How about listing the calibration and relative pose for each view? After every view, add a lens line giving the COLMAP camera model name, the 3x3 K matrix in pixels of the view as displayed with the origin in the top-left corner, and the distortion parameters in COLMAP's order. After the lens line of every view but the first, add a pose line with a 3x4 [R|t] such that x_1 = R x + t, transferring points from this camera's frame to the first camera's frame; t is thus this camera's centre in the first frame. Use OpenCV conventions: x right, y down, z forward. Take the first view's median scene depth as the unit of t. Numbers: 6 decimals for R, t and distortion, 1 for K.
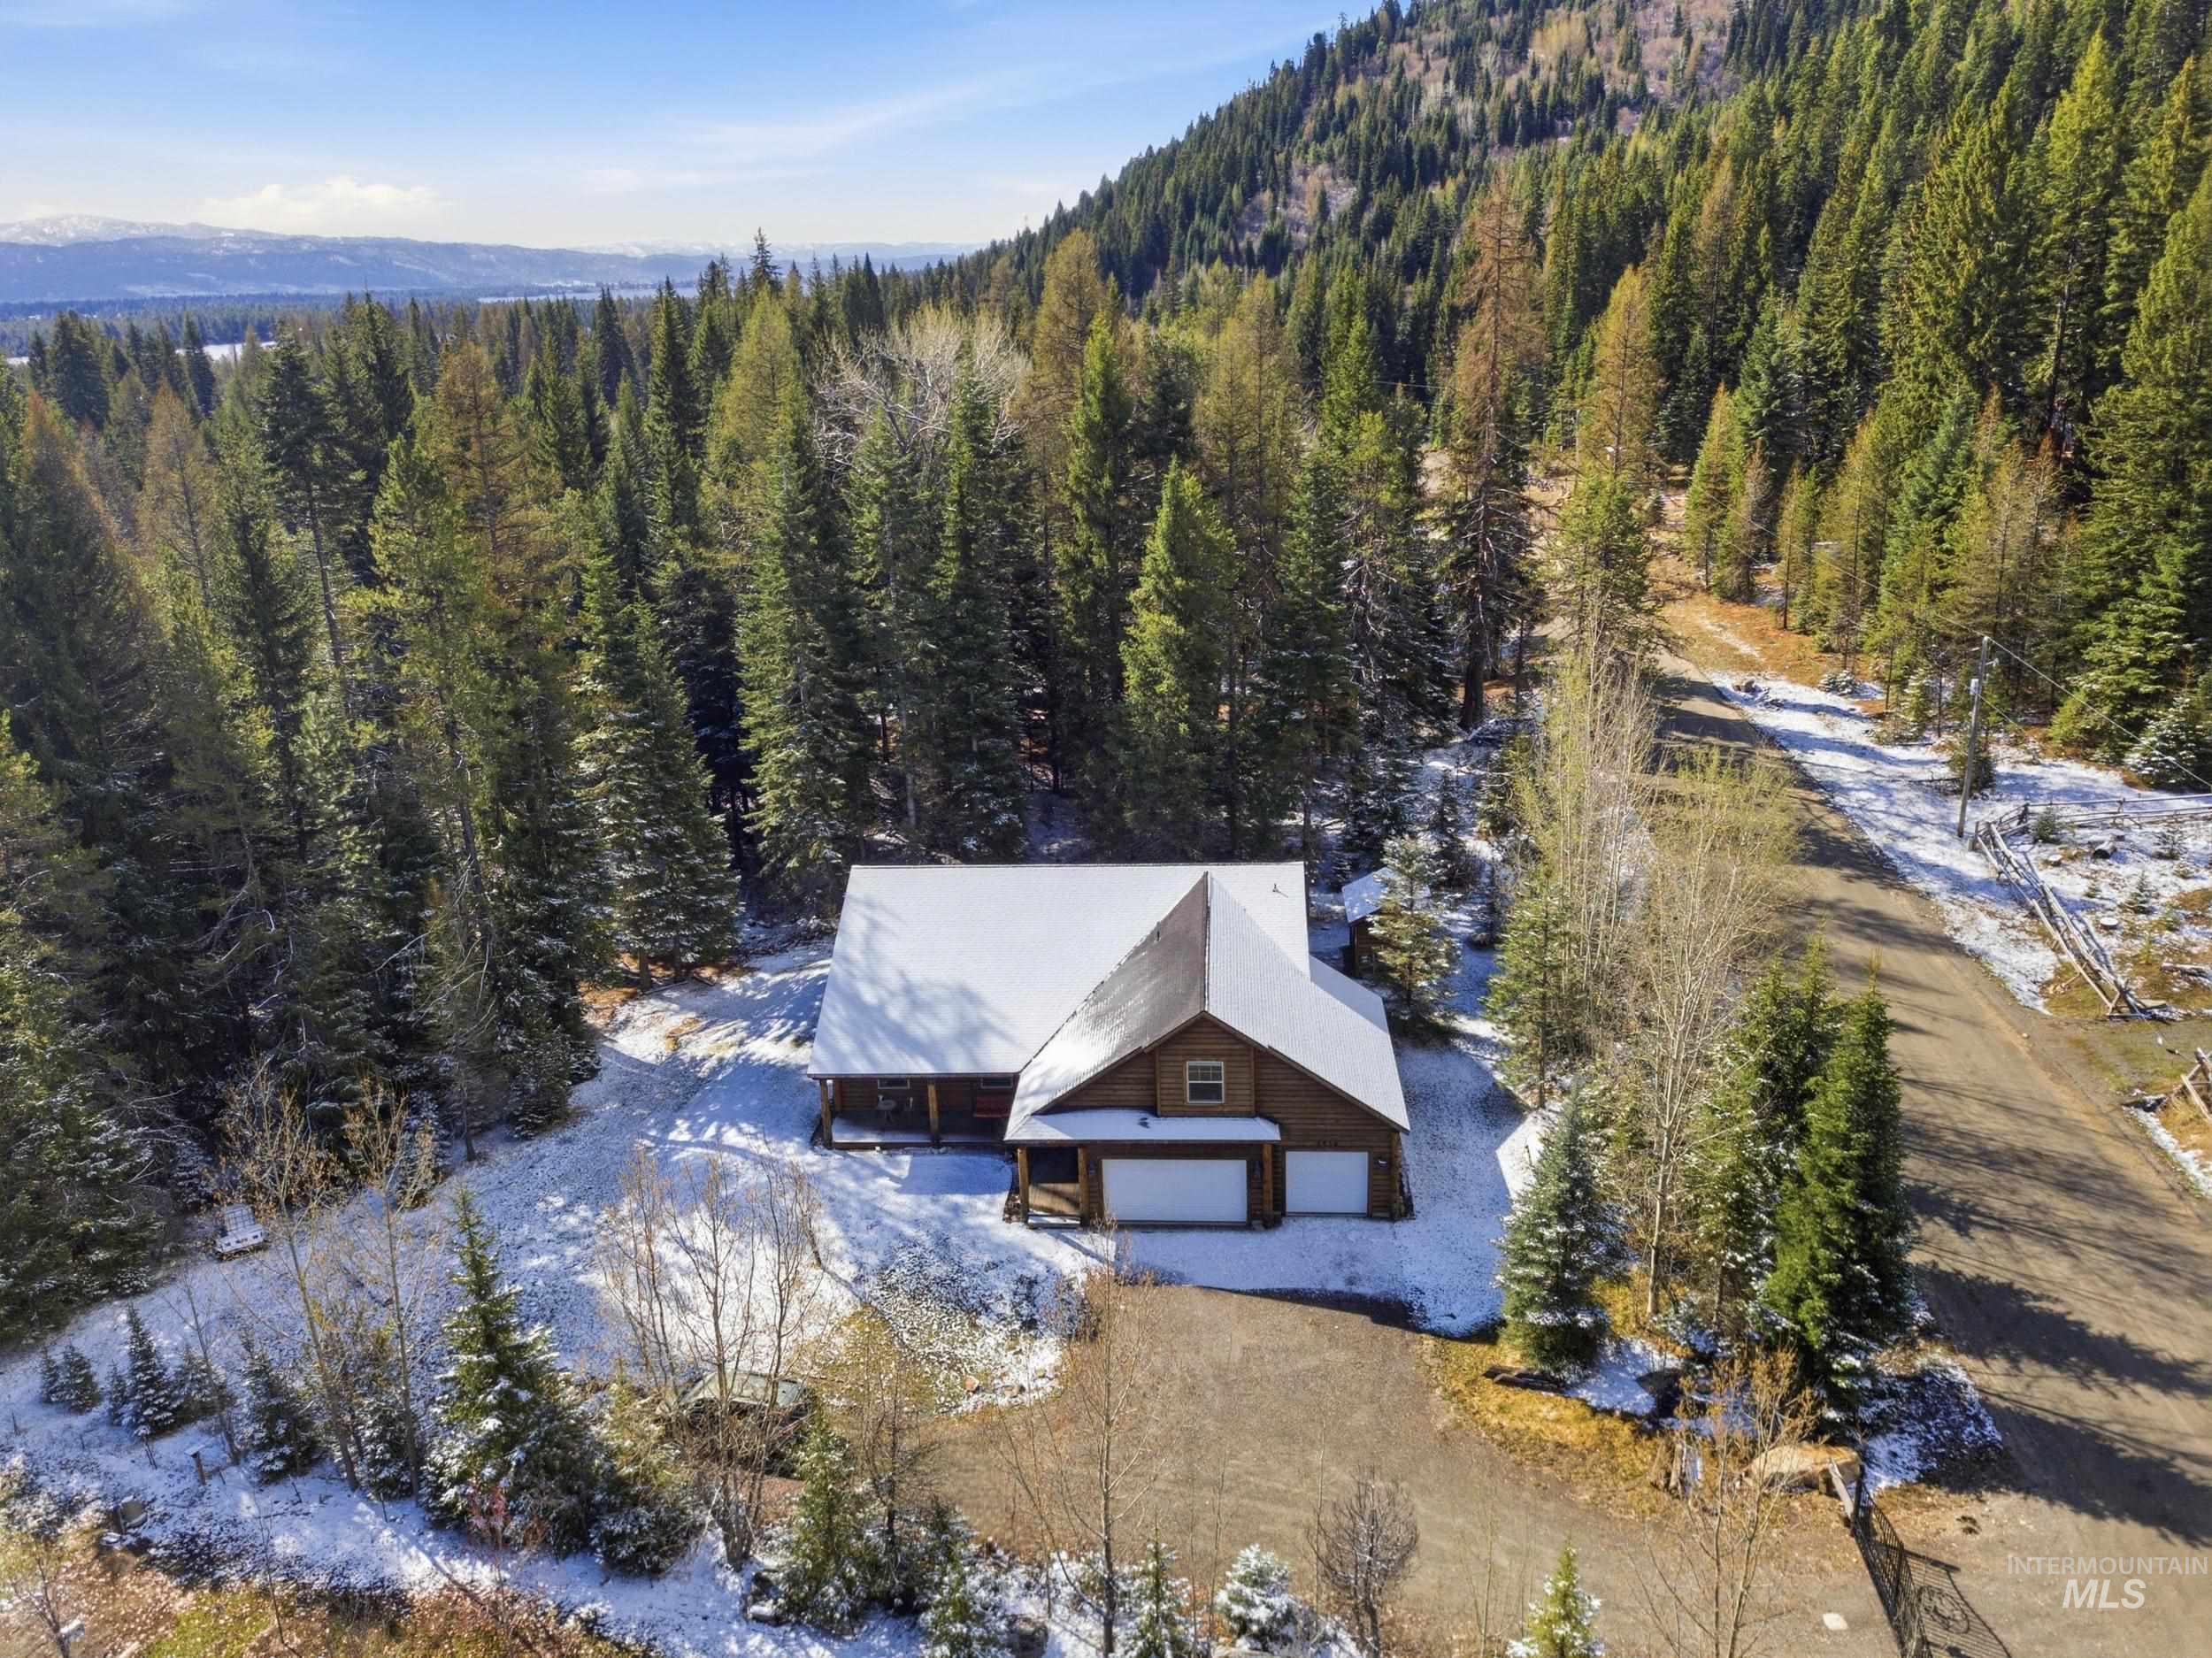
lens RADIAL K [[1695.3, 0, 1121.7], [0, 1695.3, 834.2], [0, 0, 1]] dist [0.010878, -0.001360]
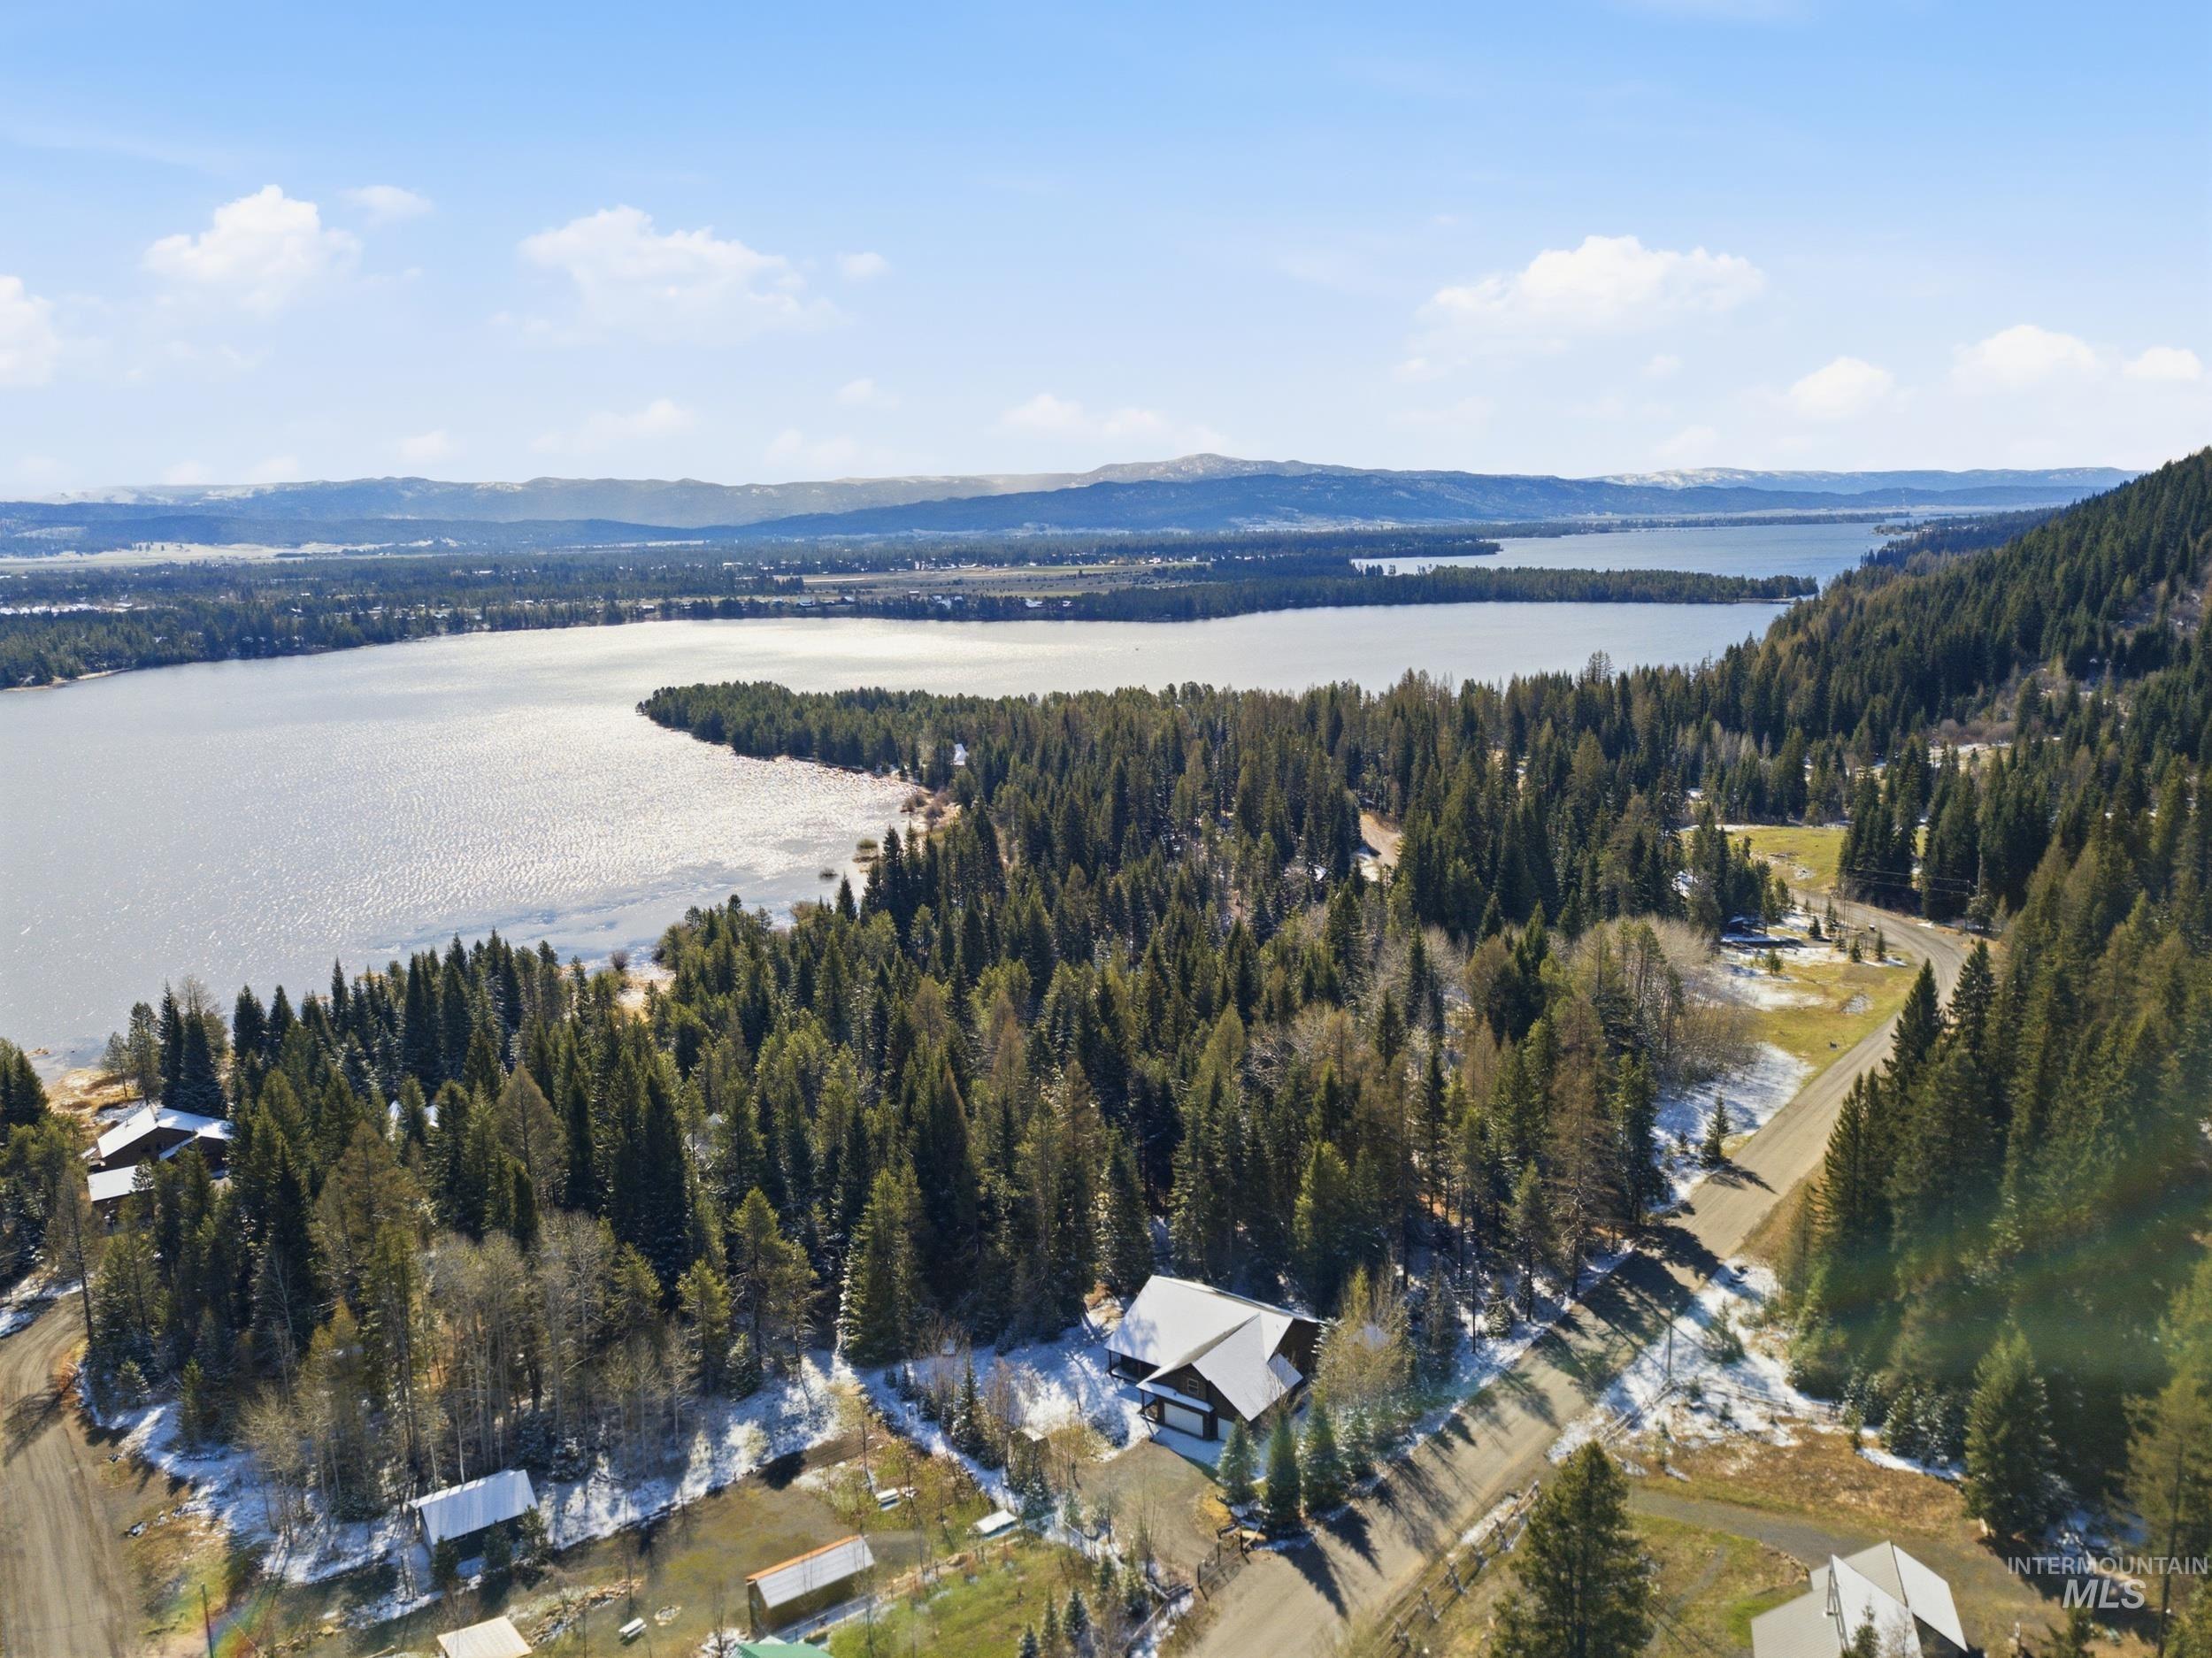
lens RADIAL K [[1695.3, 0, 1121.7], [0, 1695.3, 834.2], [0, 0, 1]] dist [0.010878, -0.001360]
pose [[0.841479, 0.112440, -0.528461, 1.435057], [-0.177999, 0.981194, -0.074664, -0.573508], [0.510127, 0.156894, 0.845668, -1.798925]]
